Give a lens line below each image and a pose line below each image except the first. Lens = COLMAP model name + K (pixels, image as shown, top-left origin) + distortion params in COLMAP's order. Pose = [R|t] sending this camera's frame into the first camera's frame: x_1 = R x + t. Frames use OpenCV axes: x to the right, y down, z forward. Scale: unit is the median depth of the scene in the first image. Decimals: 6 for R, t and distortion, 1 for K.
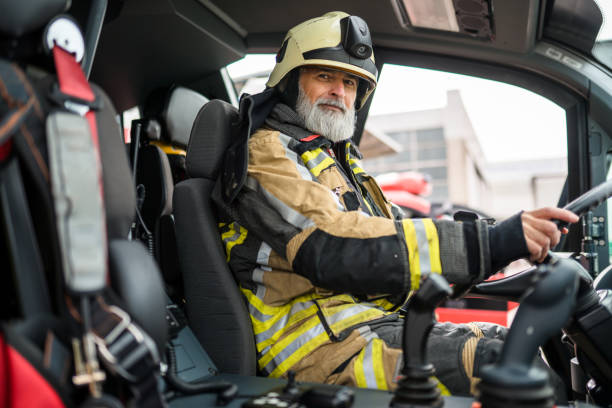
lens RADIAL K [[587.7, 0, 306.0], [0, 587.7, 204.0], [0, 0, 1]] dist [-0.009725, 0.012009]
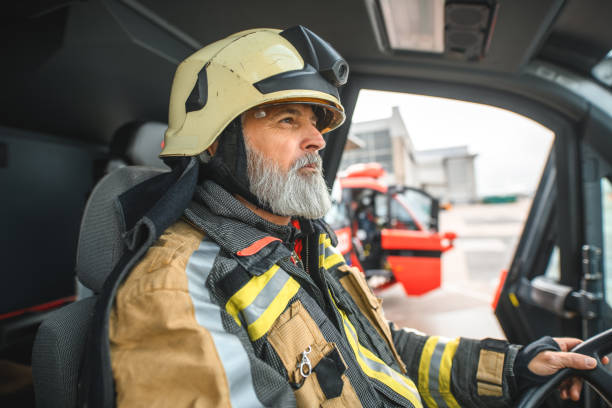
lens RADIAL K [[352.8, 0, 316.1], [0, 352.8, 214.4], [0, 0, 1]] dist [-0.005873, -0.001479]
pose [[0.997933, -0.058996, 0.025492, 0.059000], [0.055844, 0.992318, 0.110392, -0.185816], [-0.031809, -0.108741, 0.993561, 0.701961]]
